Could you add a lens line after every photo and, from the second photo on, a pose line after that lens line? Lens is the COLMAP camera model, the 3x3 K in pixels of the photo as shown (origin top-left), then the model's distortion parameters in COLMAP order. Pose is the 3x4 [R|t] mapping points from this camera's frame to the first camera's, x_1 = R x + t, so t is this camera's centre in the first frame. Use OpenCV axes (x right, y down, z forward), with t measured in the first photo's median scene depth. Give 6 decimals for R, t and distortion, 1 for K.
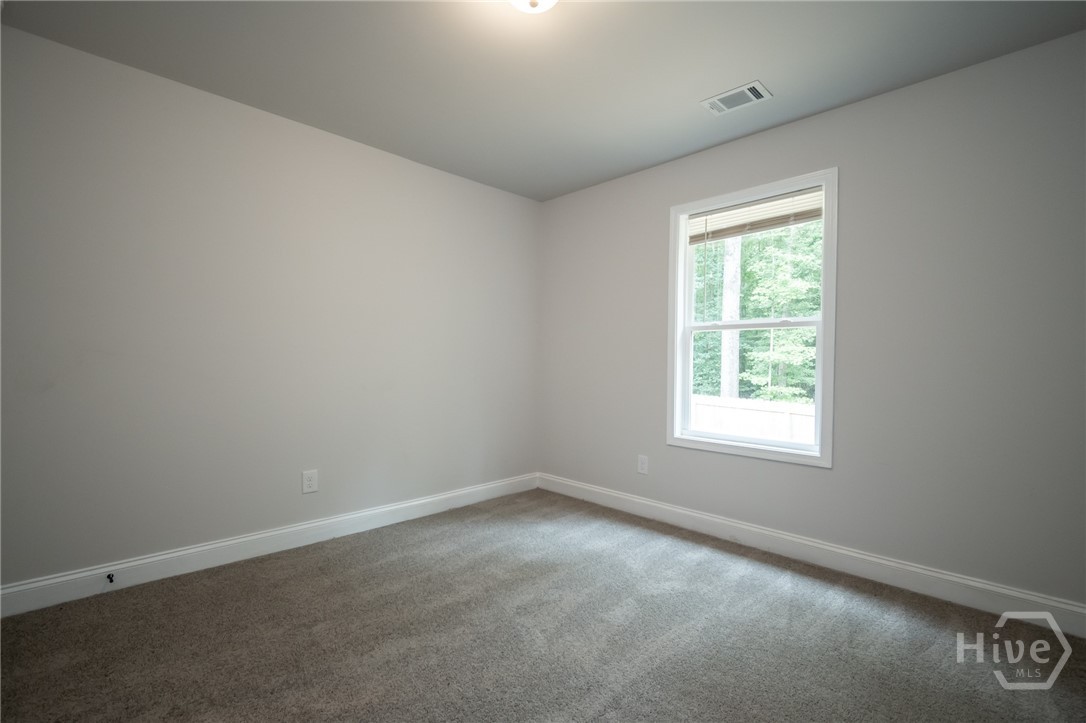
lens RADIAL K [[481.7, 0, 546.9], [0, 481.7, 366.0], [0, 0, 1]] dist [0.001158, -0.000475]
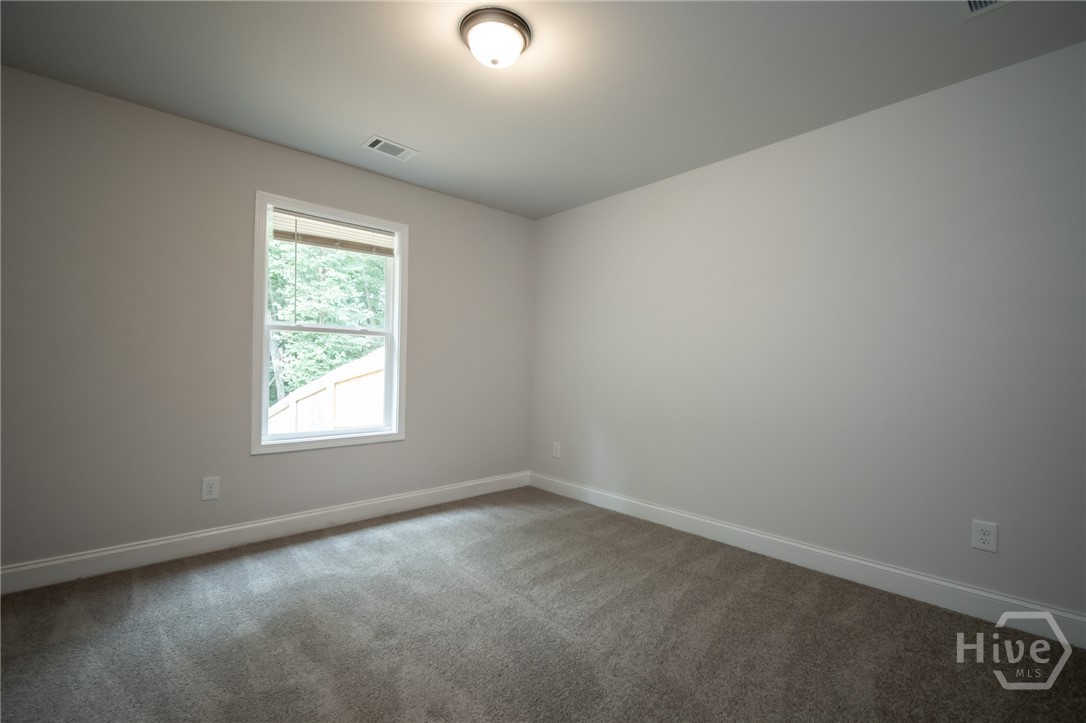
lens RADIAL K [[481.7, 0, 546.9], [0, 481.7, 366.0], [0, 0, 1]] dist [0.001158, -0.000475]
pose [[0.033532, -0.015650, 0.999315, -0.747051], [-0.010866, 0.999813, 0.016022, -0.027472], [-0.999379, -0.011395, 0.033356, 0.510089]]
